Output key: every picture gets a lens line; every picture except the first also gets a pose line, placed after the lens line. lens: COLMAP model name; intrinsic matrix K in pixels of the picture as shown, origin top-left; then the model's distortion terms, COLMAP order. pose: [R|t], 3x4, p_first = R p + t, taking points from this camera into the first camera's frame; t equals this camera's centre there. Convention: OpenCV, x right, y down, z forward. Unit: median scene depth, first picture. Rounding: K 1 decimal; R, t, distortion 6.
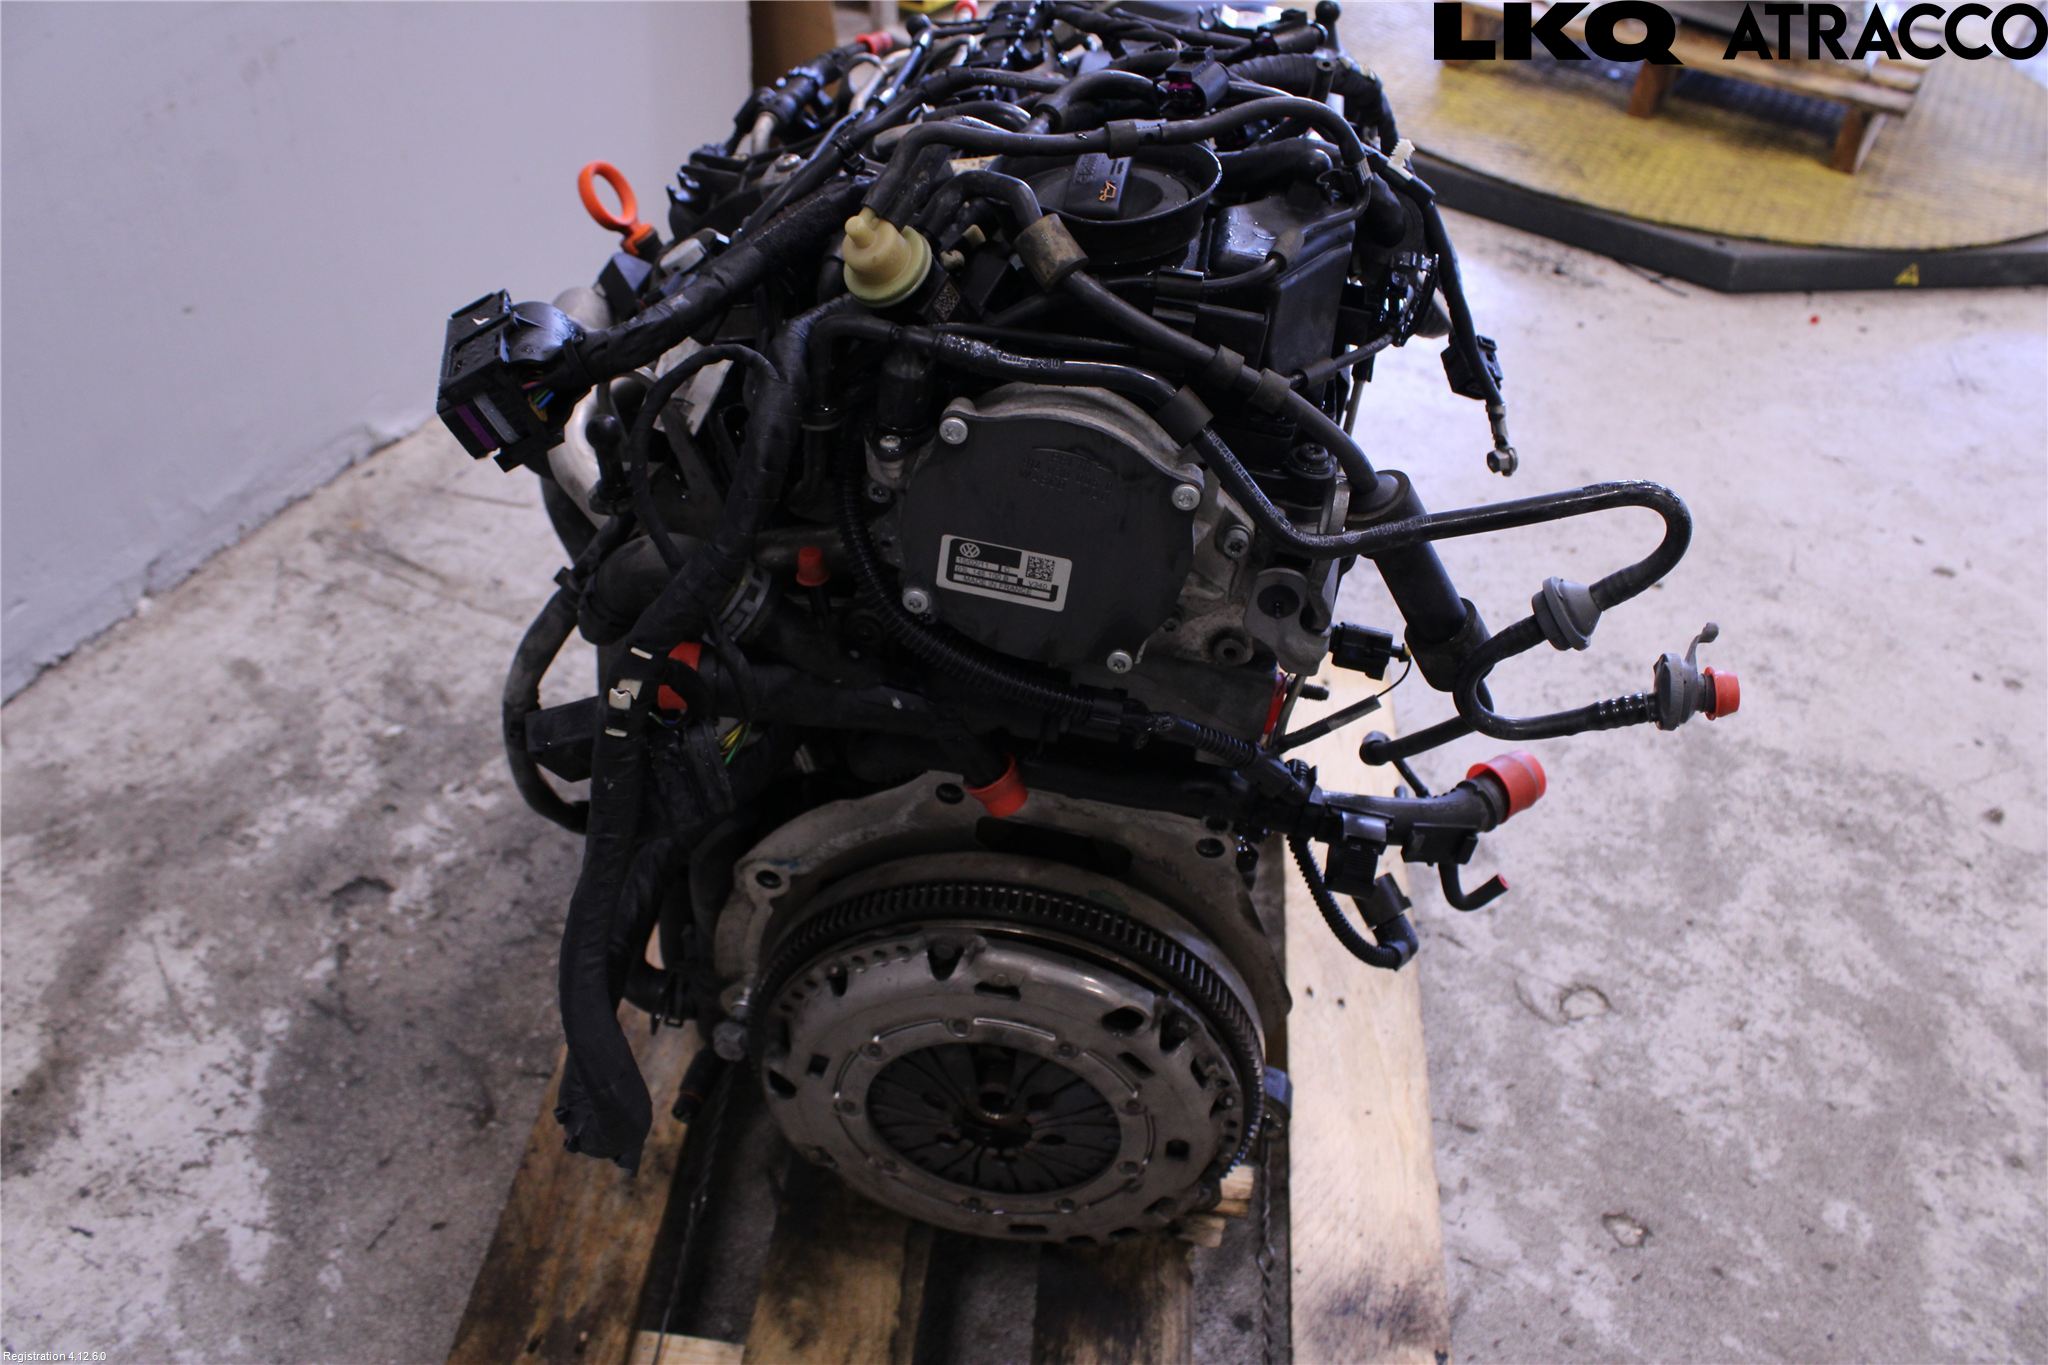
lens RADIAL K [[1708.0, 0, 1029.9], [0, 1708.0, 673.4], [0, 0, 1]] dist [-0.088294, 0.038195]
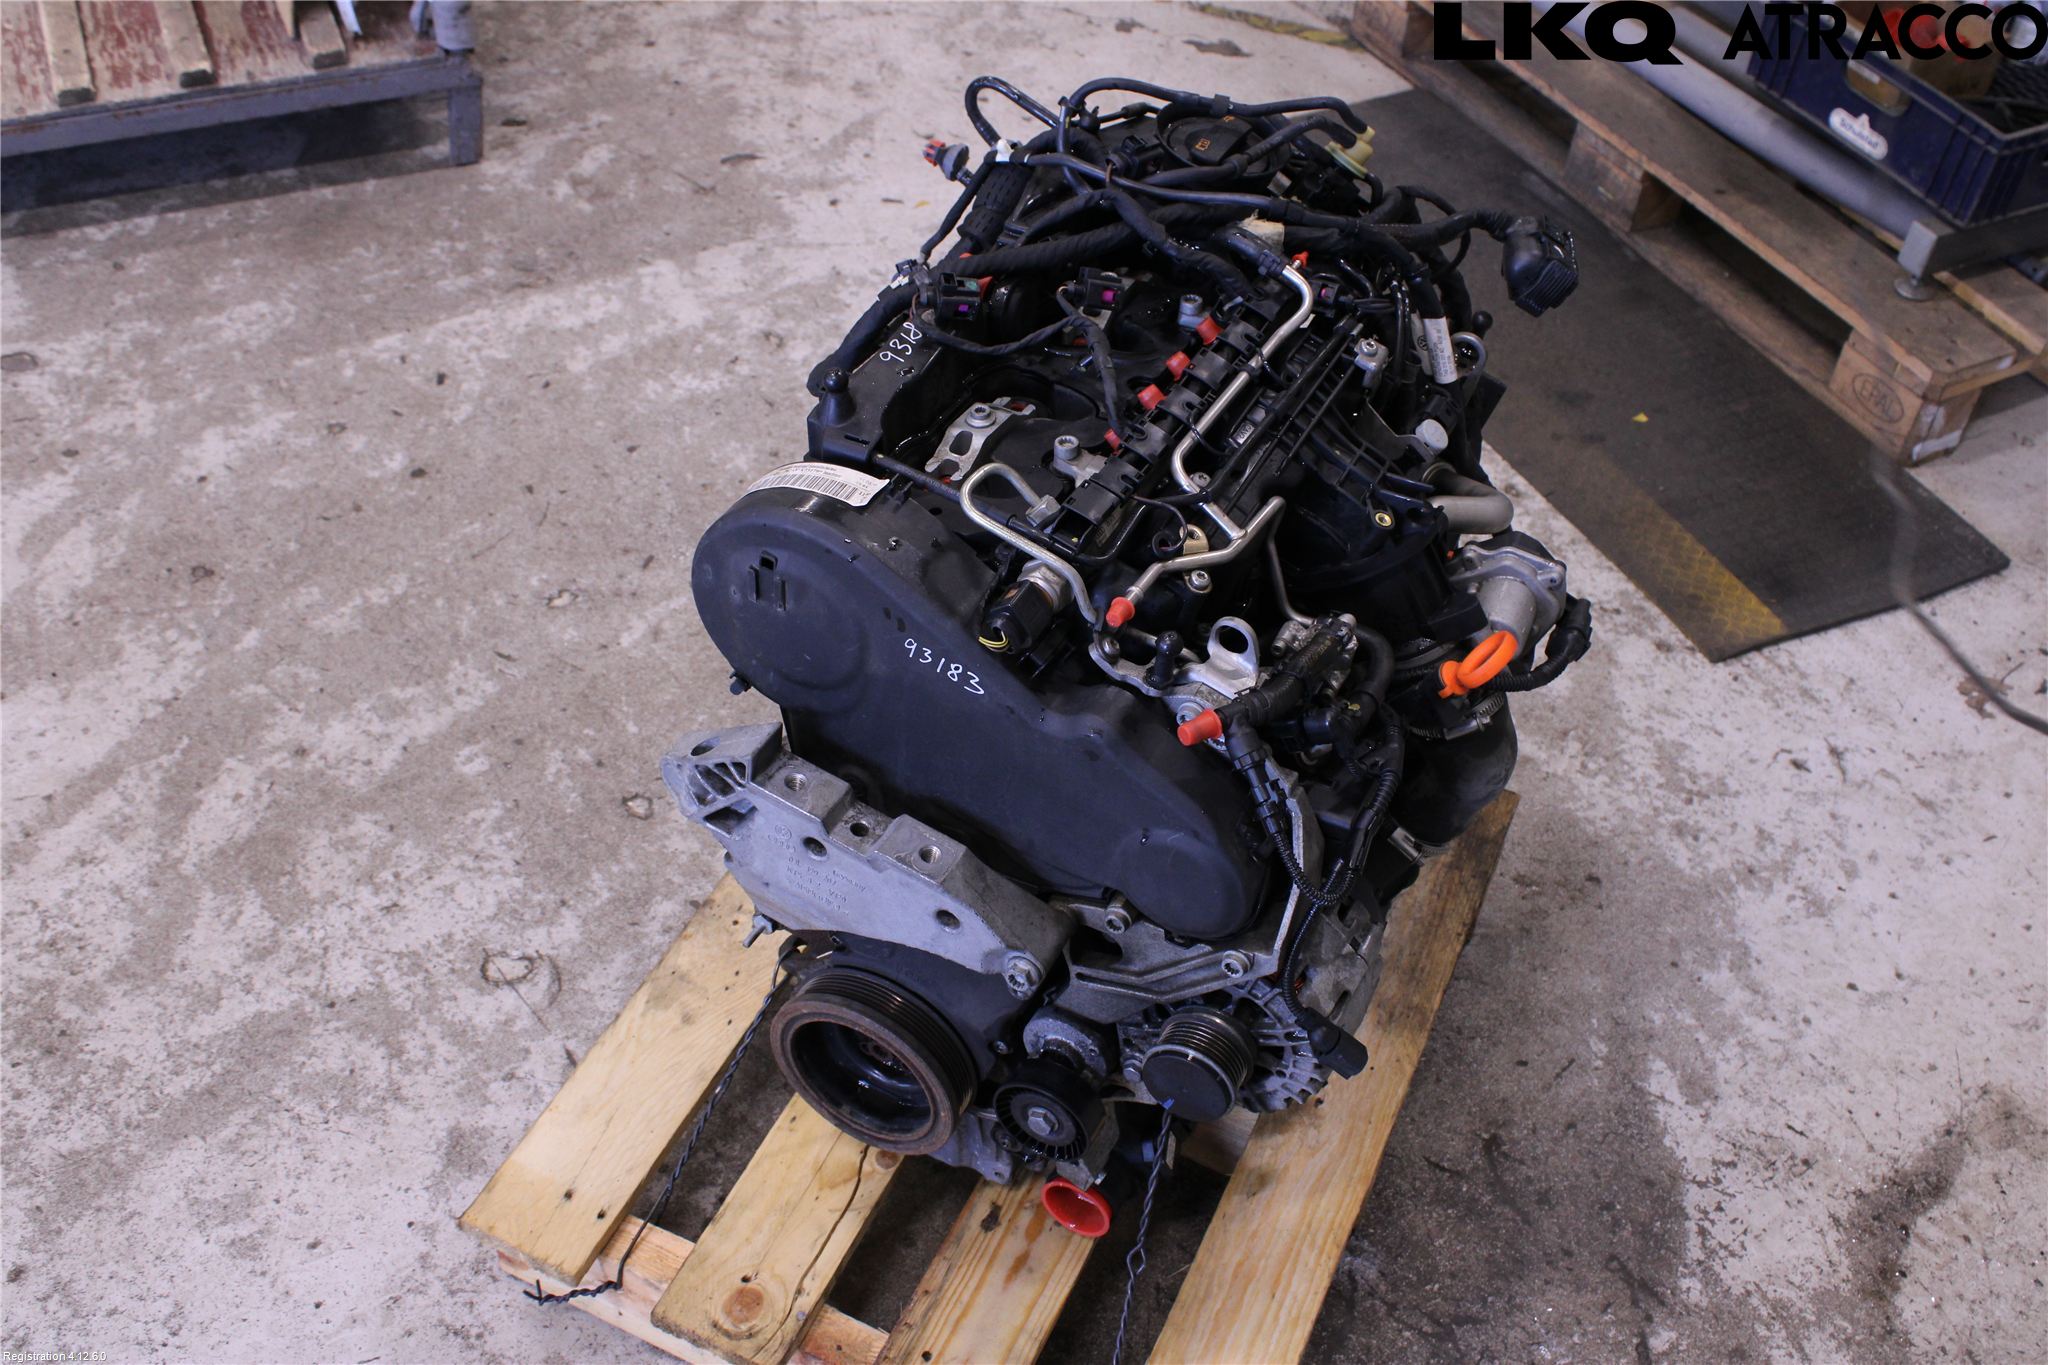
lens RADIAL K [[2081.0, 0, 1028.4], [0, 2081.0, 687.7], [0, 0, 1]] dist [-0.048340, 0.000000]
pose [[-0.937106, -0.321085, 0.136883, -0.107519], [0.100606, 0.127054, 0.986780, -1.117114], [-0.334232, 0.938489, -0.086760, 0.854735]]
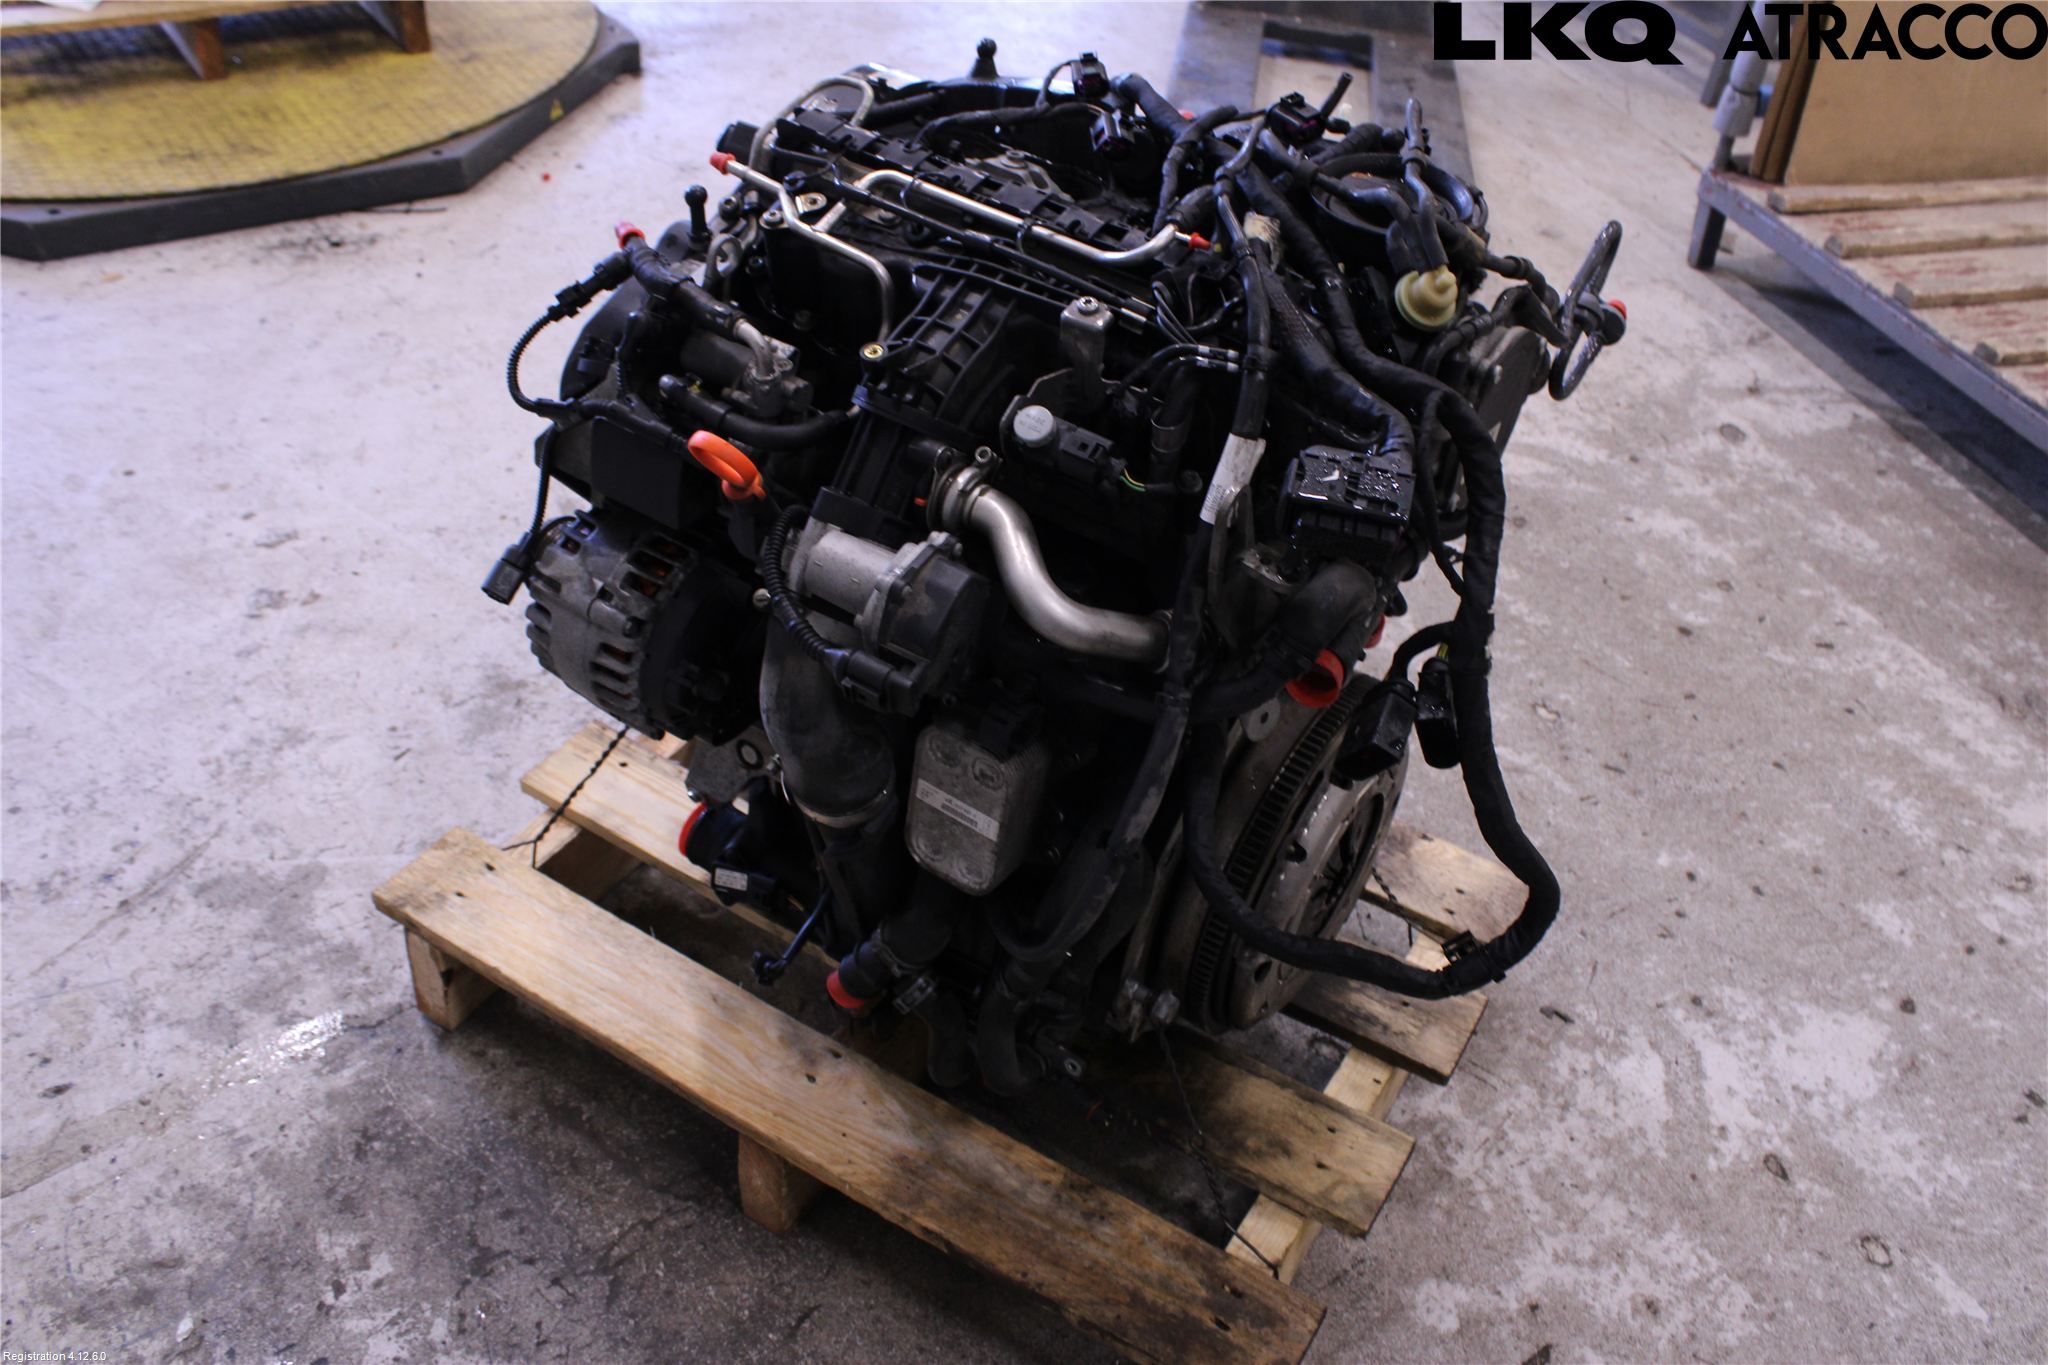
lens RADIAL K [[1708.0, 0, 1029.5], [0, 1708.0, 687.8], [0, 0, 1]] dist [-0.088294, 0.038195]
pose [[0.441690, -0.594197, 0.672190, -0.626233], [0.523967, 0.779028, 0.344345, -0.296107], [-0.728264, 0.200111, 0.655429, 0.173438]]
